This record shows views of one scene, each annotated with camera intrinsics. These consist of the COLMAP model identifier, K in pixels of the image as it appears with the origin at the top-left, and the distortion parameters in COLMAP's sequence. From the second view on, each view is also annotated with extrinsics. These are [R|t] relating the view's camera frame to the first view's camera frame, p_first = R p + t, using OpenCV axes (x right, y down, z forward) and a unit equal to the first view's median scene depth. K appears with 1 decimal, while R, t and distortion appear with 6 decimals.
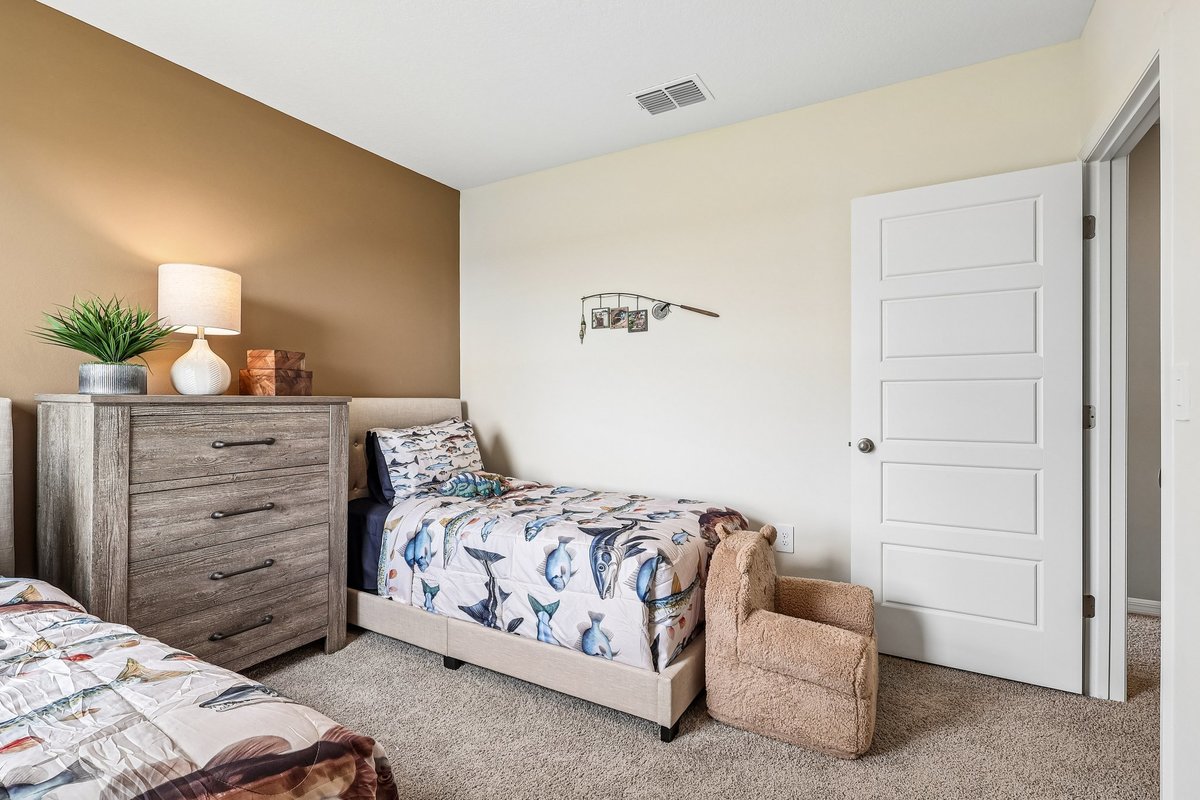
lens RADIAL K [[561.6, 0, 602.0], [0, 561.6, 396.7], [0, 0, 1]] dist [-0.003038, 0.001629]
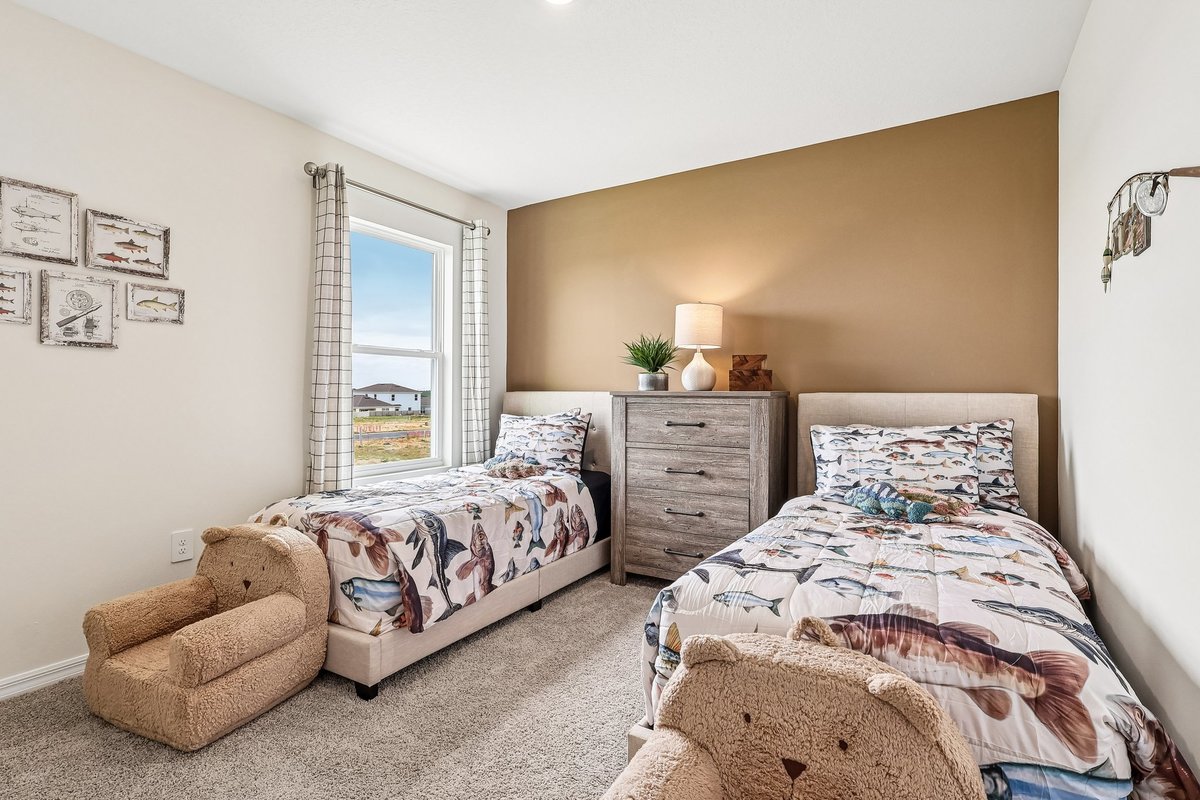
lens RADIAL K [[561.6, 0, 602.9], [0, 561.6, 396.7], [0, 0, 1]] dist [-0.003038, 0.001629]
pose [[-0.025422, 0.004626, -0.999666, 0.742619], [-0.000117, 0.999989, 0.004630, 0.005562], [0.999677, 0.000235, -0.025421, 0.775605]]
